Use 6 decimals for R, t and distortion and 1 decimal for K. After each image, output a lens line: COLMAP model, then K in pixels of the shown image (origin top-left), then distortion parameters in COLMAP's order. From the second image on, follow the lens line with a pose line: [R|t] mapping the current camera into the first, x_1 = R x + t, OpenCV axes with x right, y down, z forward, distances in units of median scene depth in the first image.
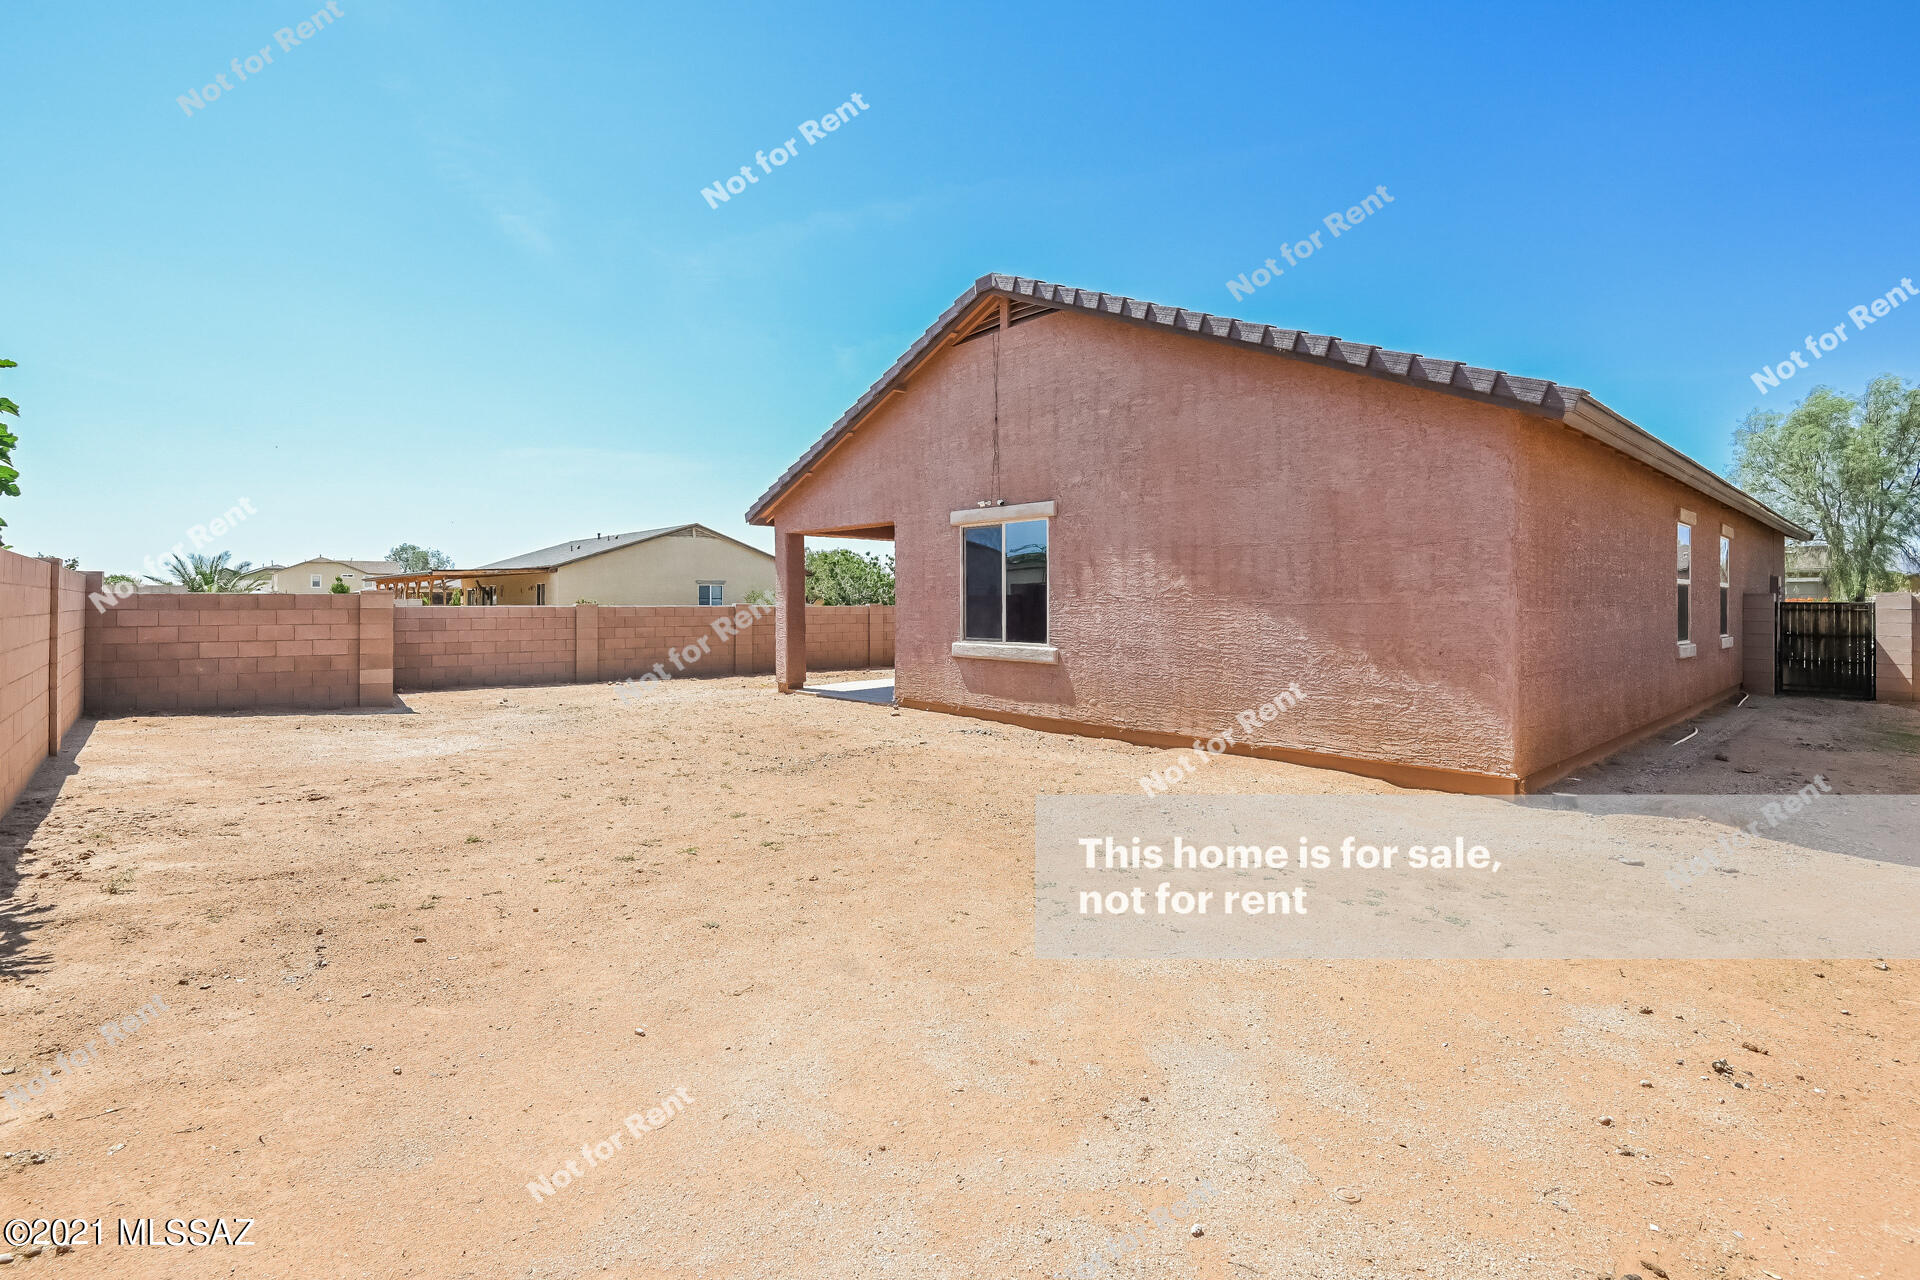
lens RADIAL K [[900.1, 0, 960.2], [0, 900.1, 628.9], [0, 0, 1]] dist [0.000612, -0.017338]
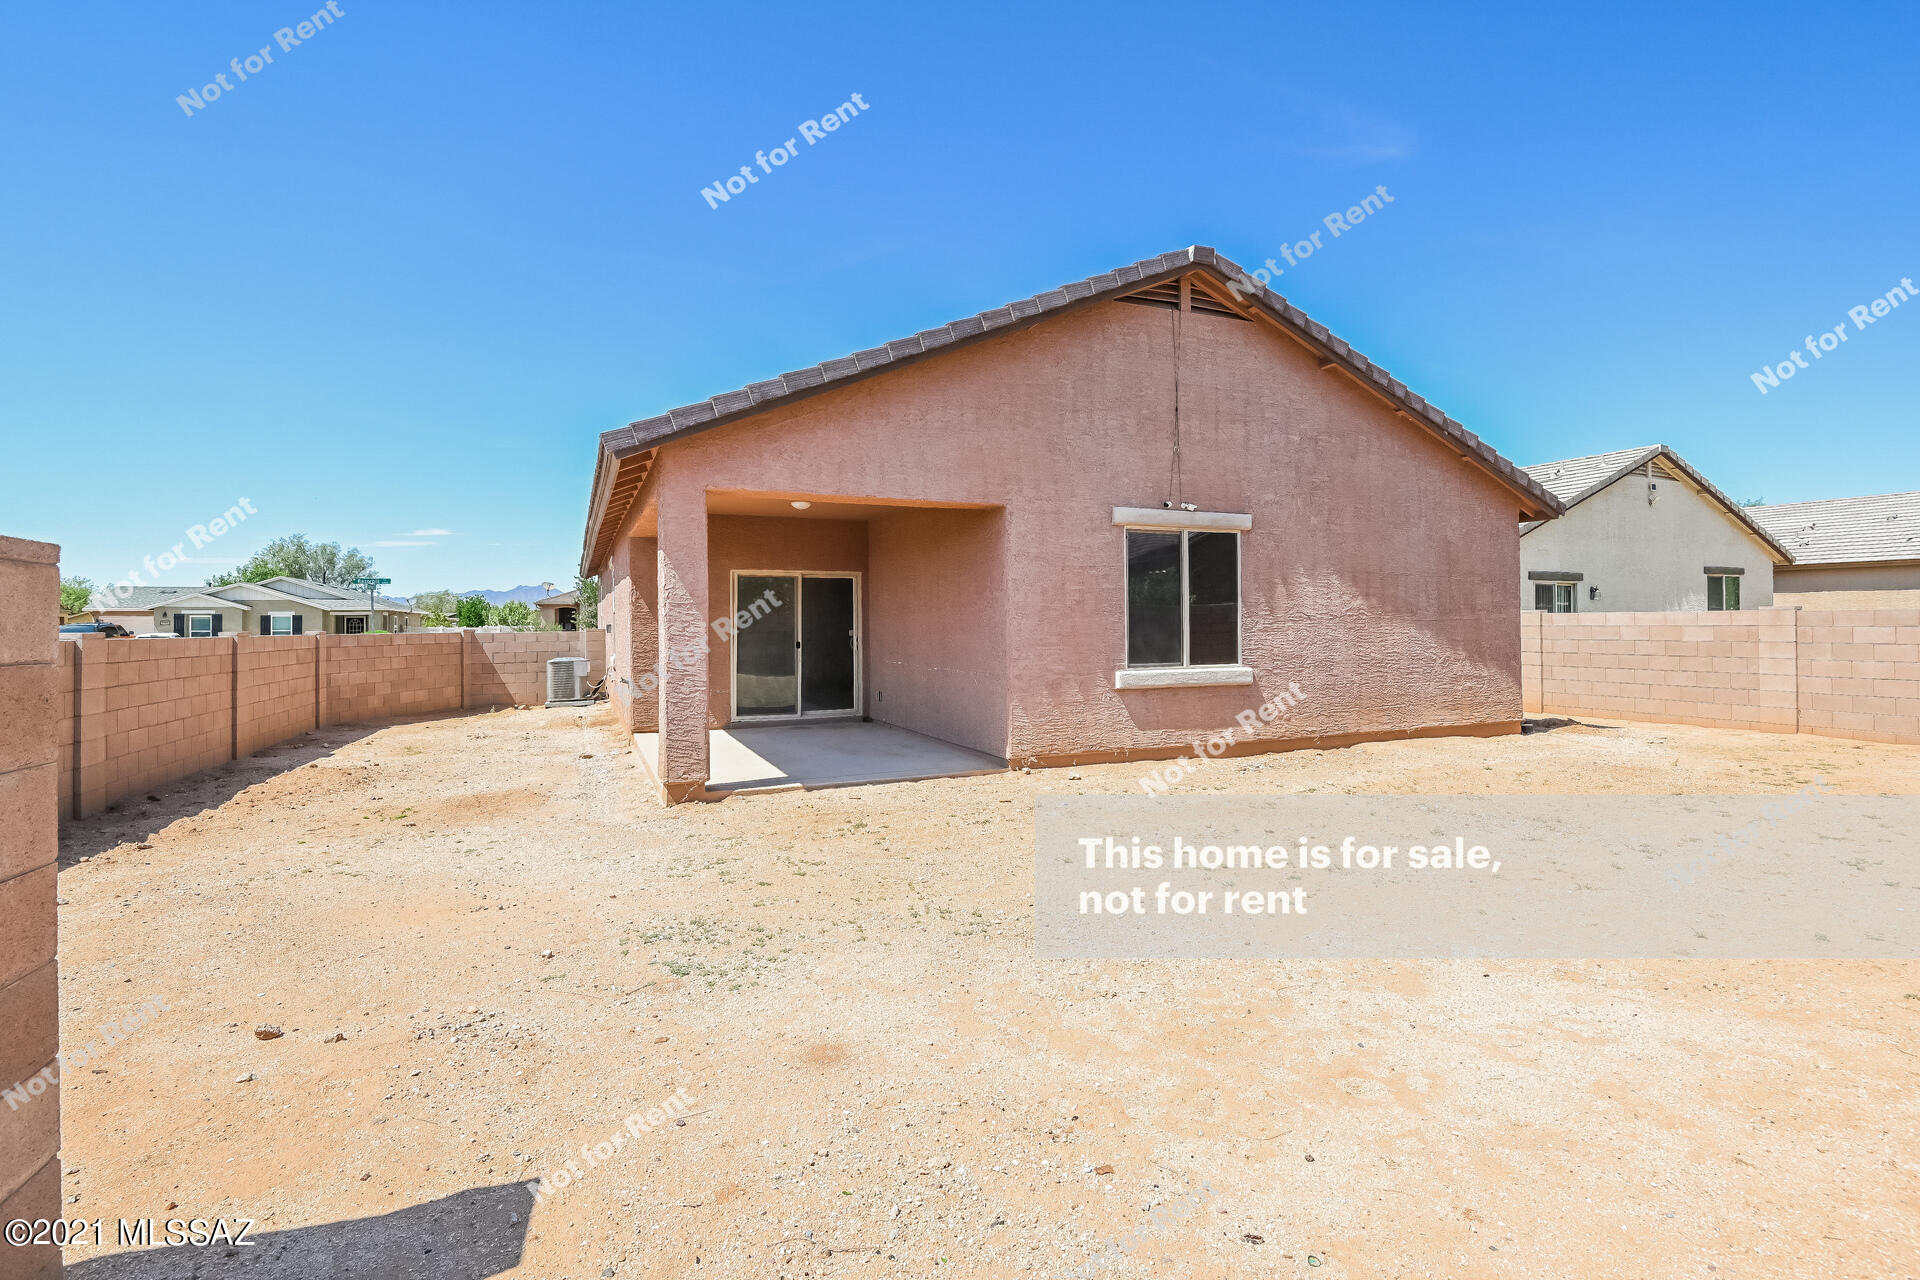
lens RADIAL K [[900.1, 0, 960.2], [0, 900.1, 628.9], [0, 0, 1]] dist [0.000612, -0.017338]
pose [[0.312364, -0.012002, 0.949887, -0.912871], [0.032865, 0.999458, 0.001821, -0.032121], [-0.949394, 0.030650, 0.312589, 0.998598]]
